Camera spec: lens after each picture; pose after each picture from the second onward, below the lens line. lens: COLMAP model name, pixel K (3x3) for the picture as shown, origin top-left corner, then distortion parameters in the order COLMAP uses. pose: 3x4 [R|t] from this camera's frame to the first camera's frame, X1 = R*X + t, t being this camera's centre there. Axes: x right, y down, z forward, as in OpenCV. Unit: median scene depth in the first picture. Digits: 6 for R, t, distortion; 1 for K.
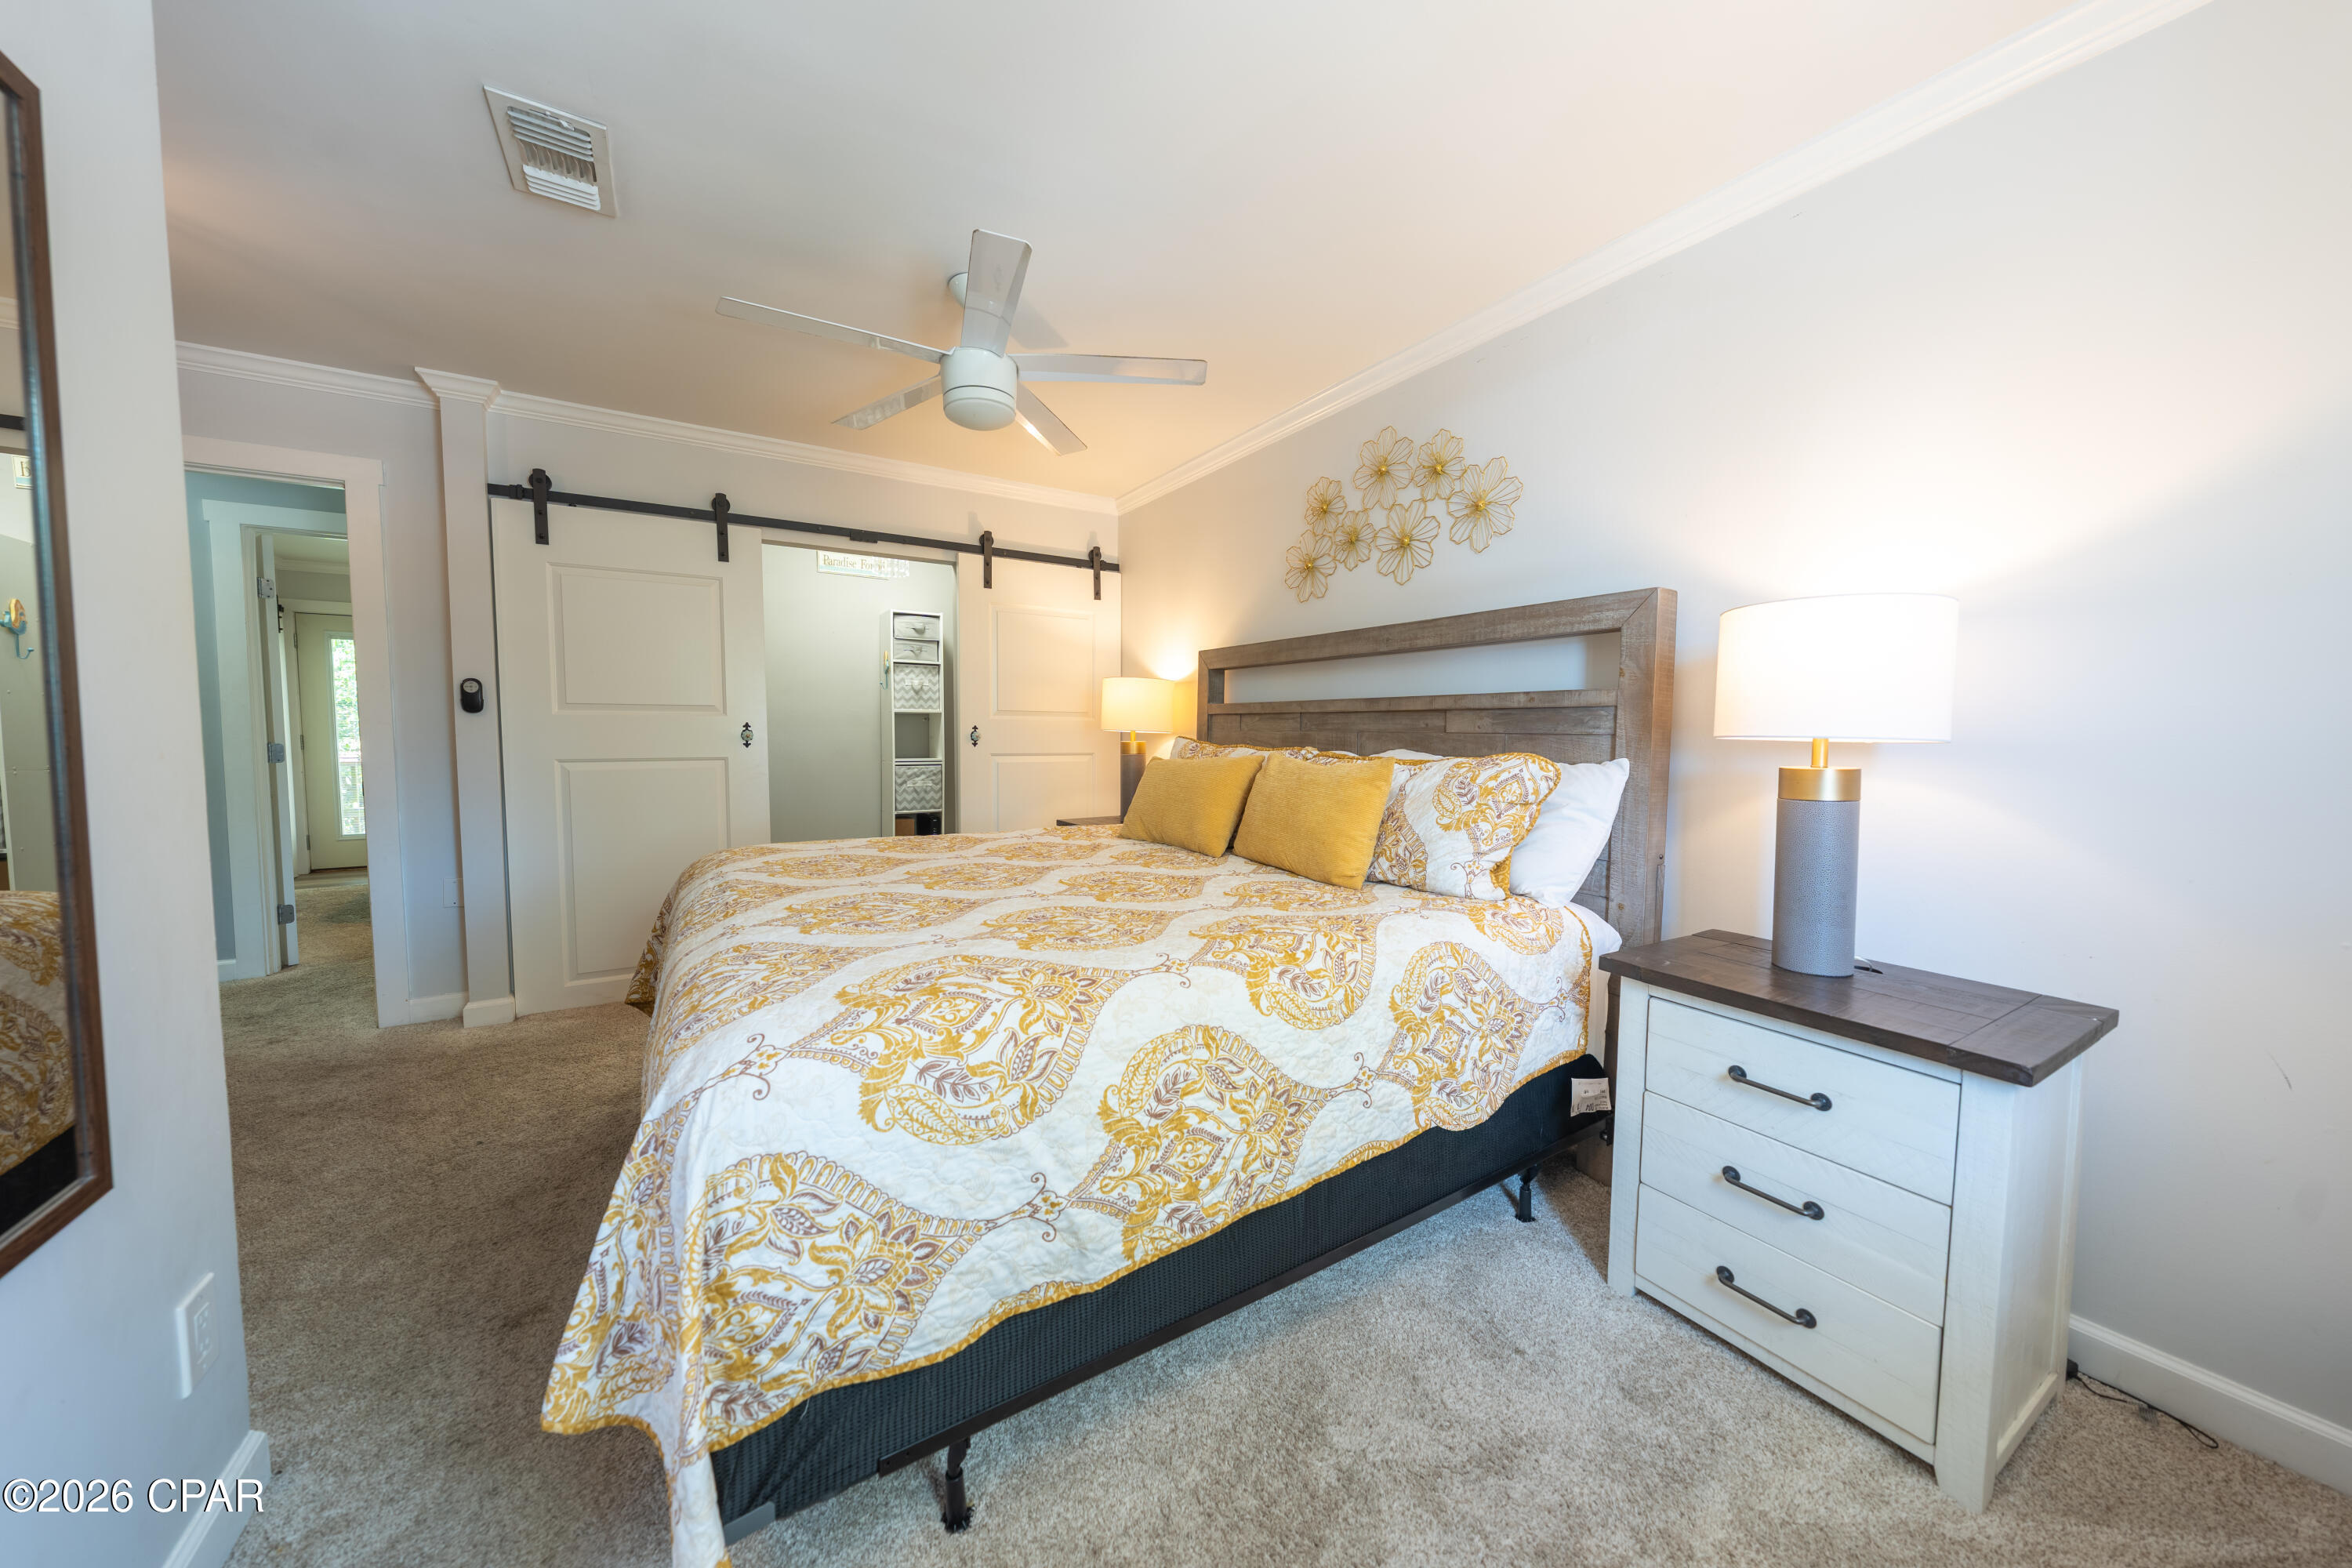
lens RADIAL K [[795.8, 0, 1177.3], [0, 795.8, 774.5], [0, 0, 1]] dist [-0.003084, 0.000967]
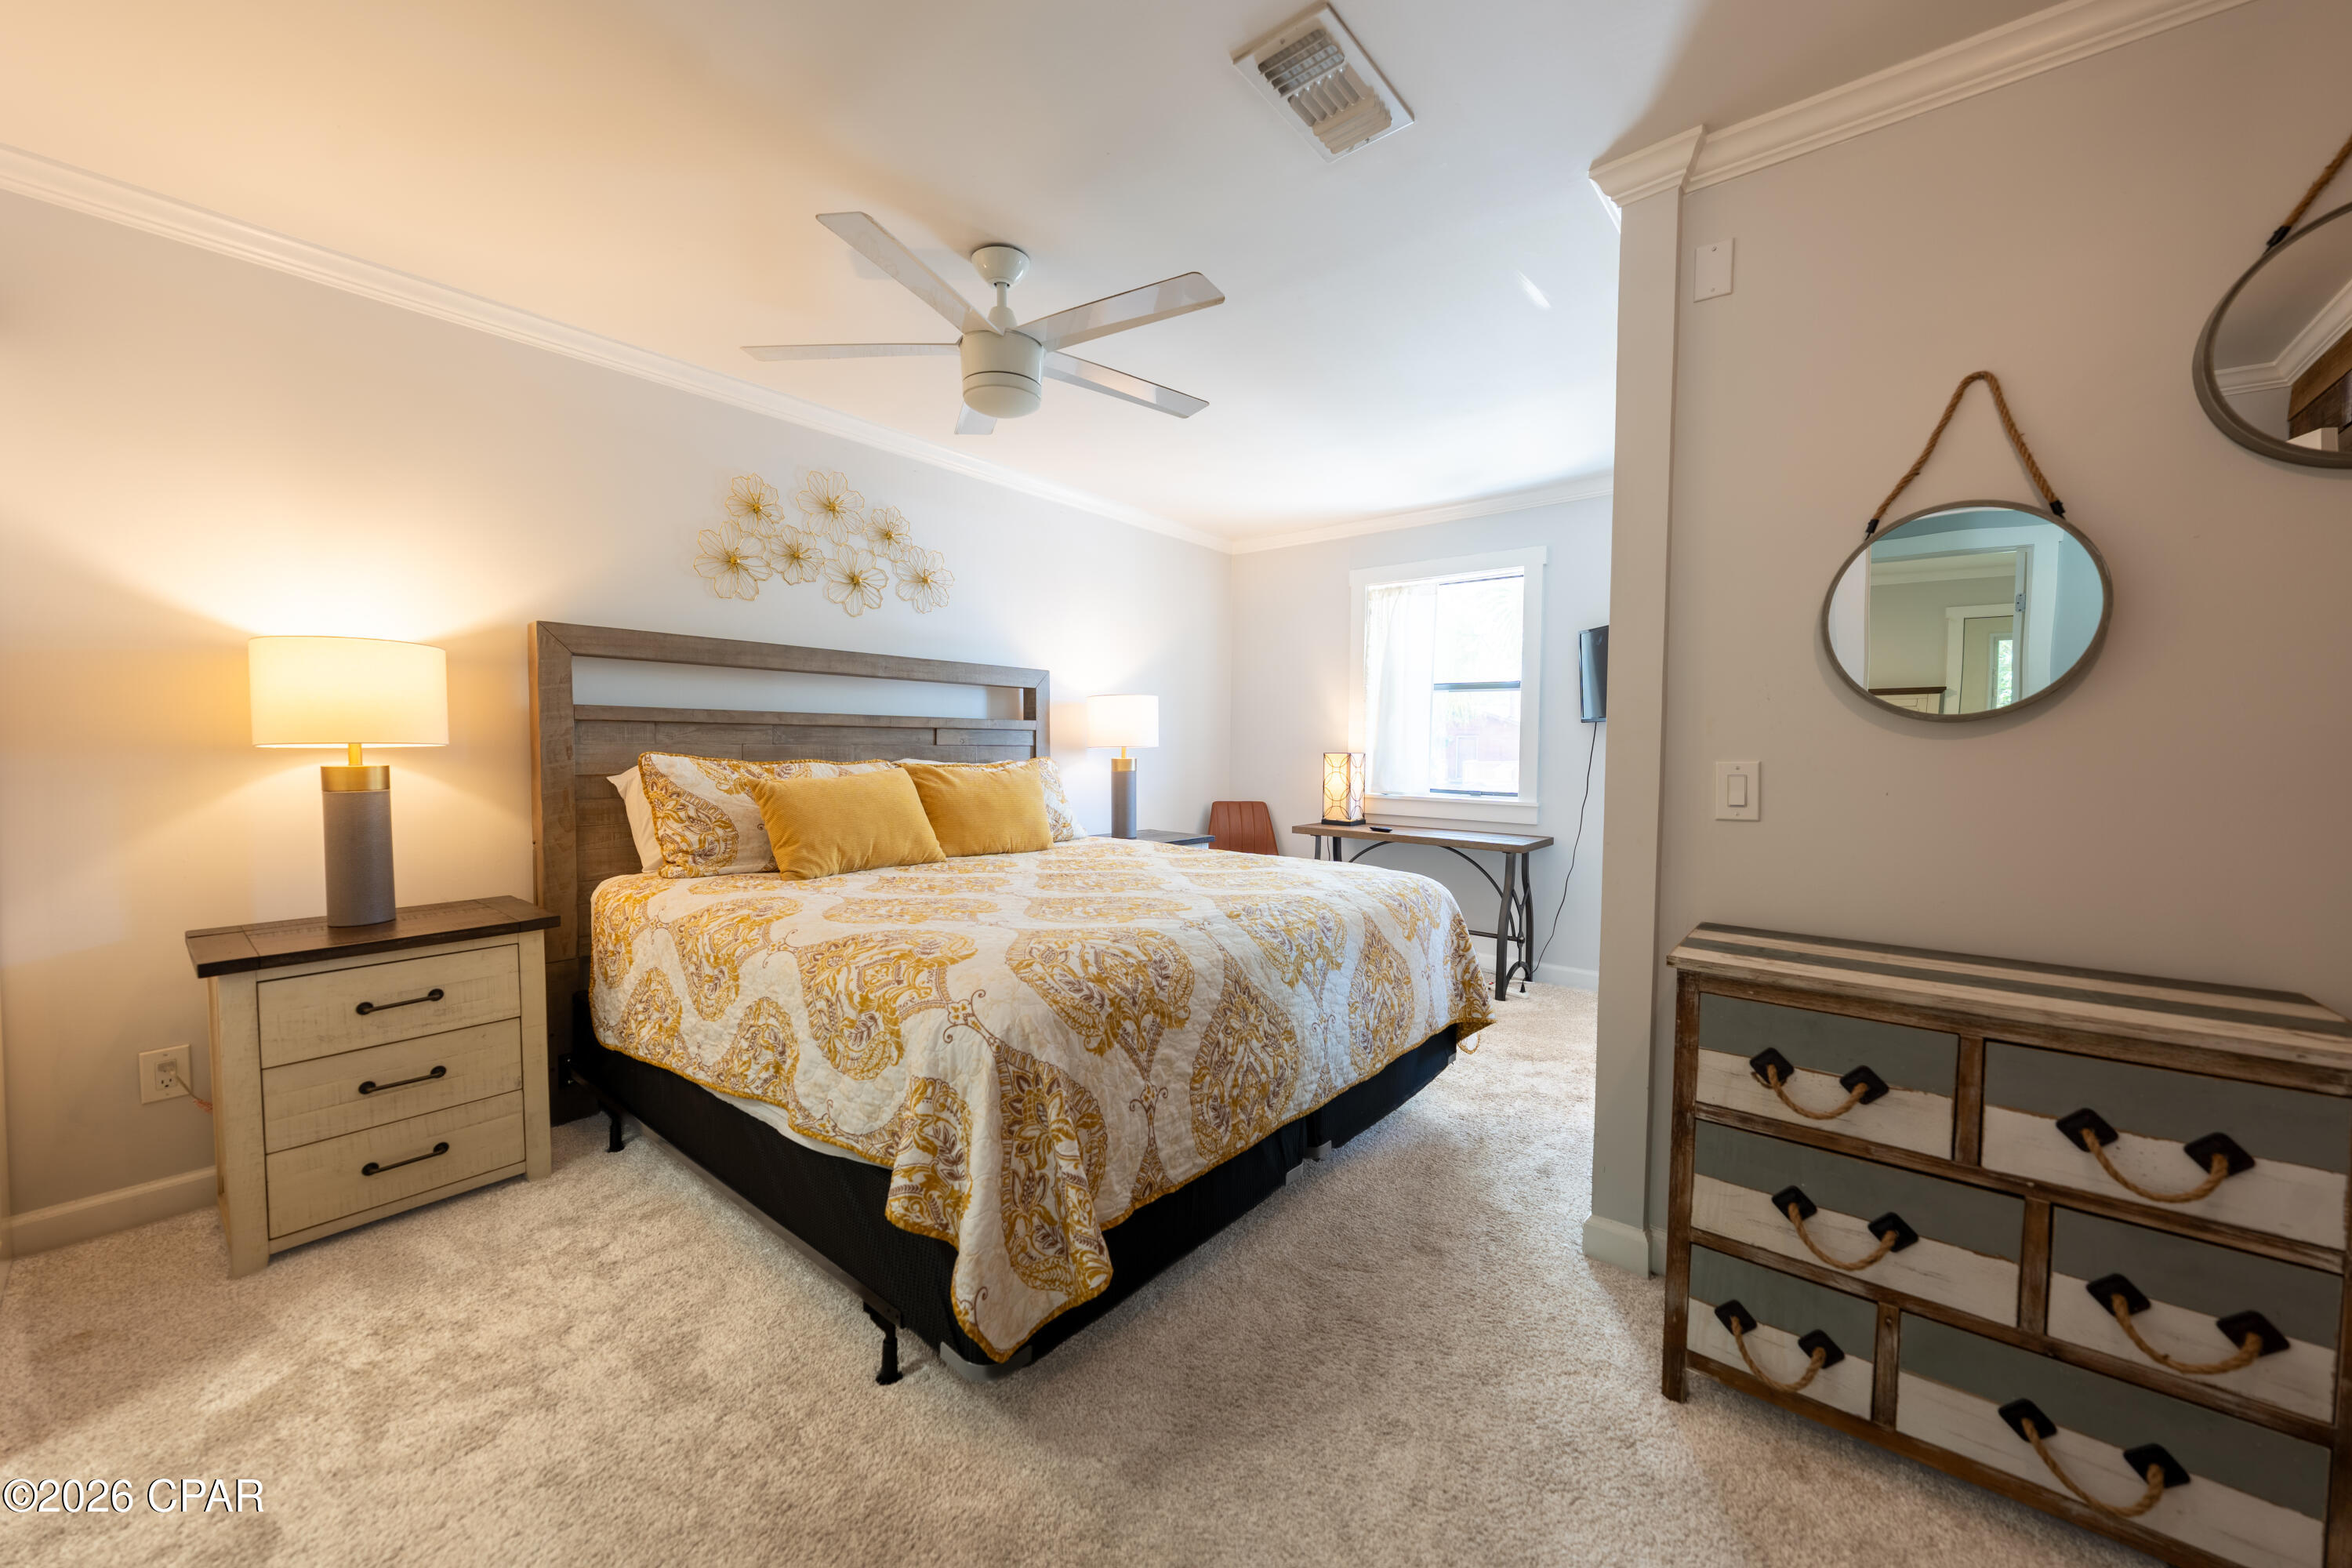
lens RADIAL K [[859.5, 0, 1181.9], [0, 859.5, 785.2], [0, 0, 1]] dist [-0.003506, 0.001244]
pose [[-0.330331, -0.045307, 0.942777, -1.471010], [0.053810, 0.996319, 0.066734, -0.074256], [-0.942330, 0.072775, -0.326677, 1.361363]]
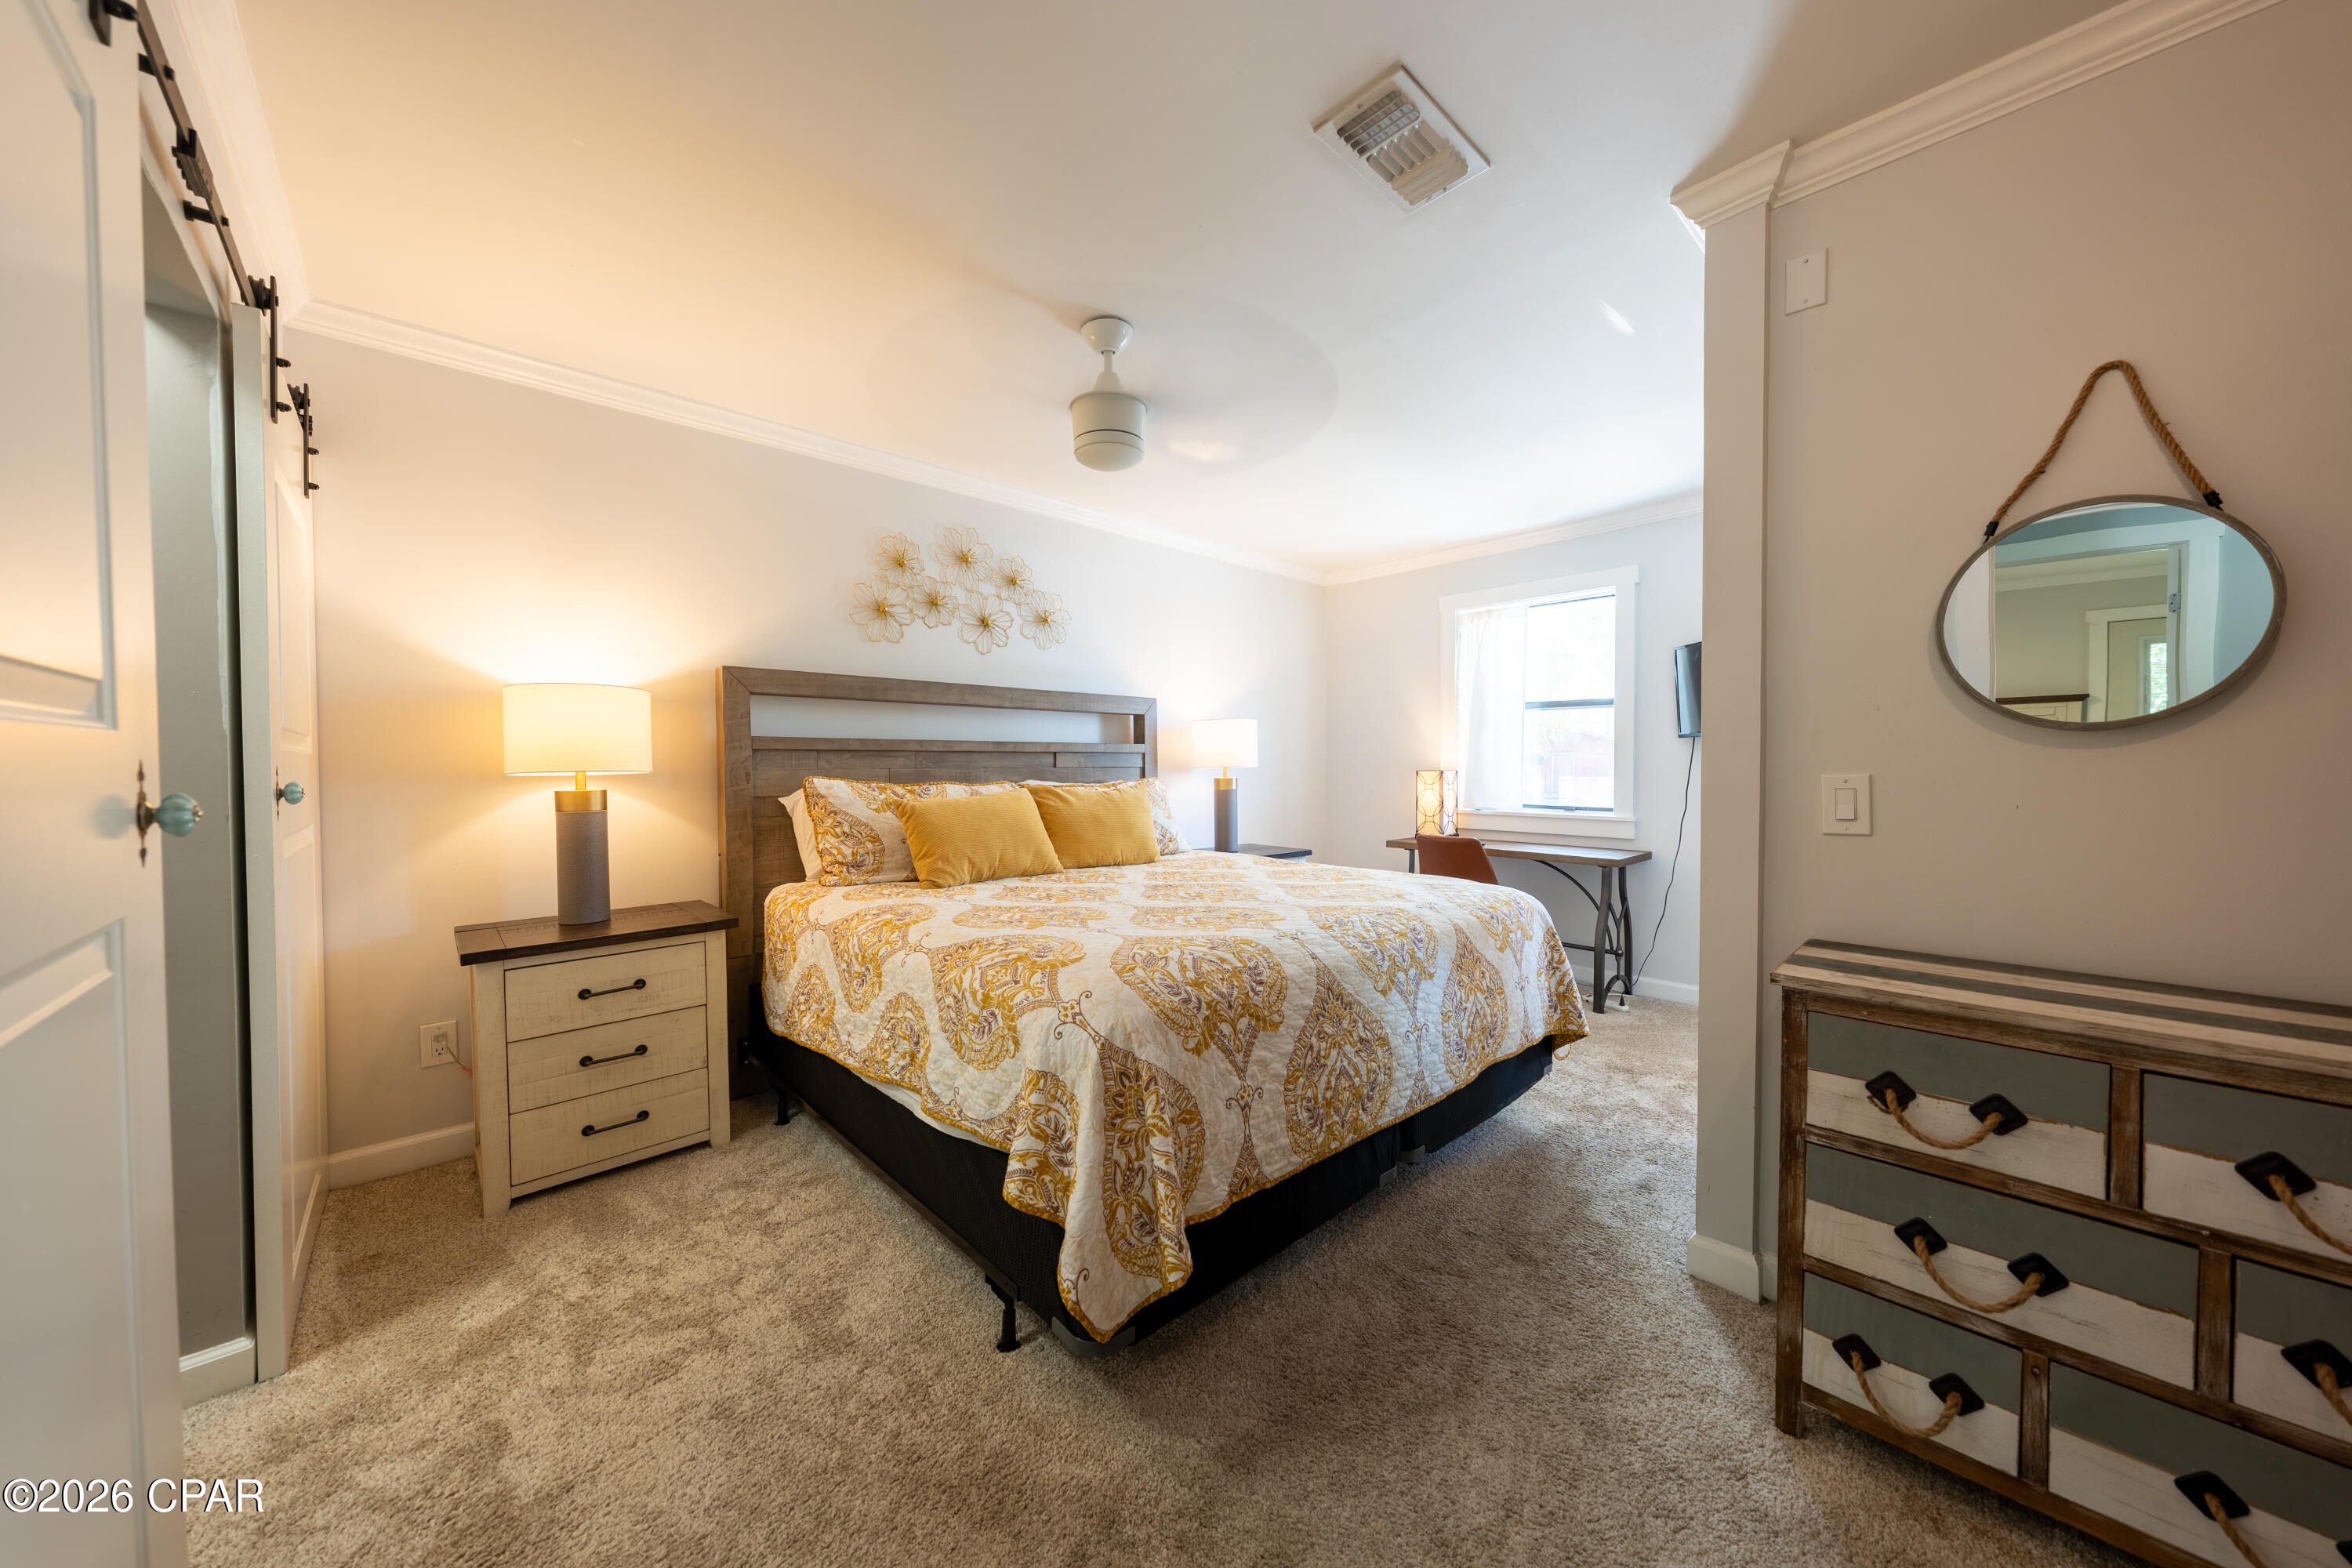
lens RADIAL K [[795.8, 0, 1180.7], [0, 795.8, 784.3], [0, 0, 1]] dist [-0.003084, 0.000967]
pose [[-0.208419, -0.021054, 0.977813, -1.469135], [0.067783, 0.997053, 0.035916, -0.073405], [-0.975688, 0.073765, -0.206378, 1.352733]]
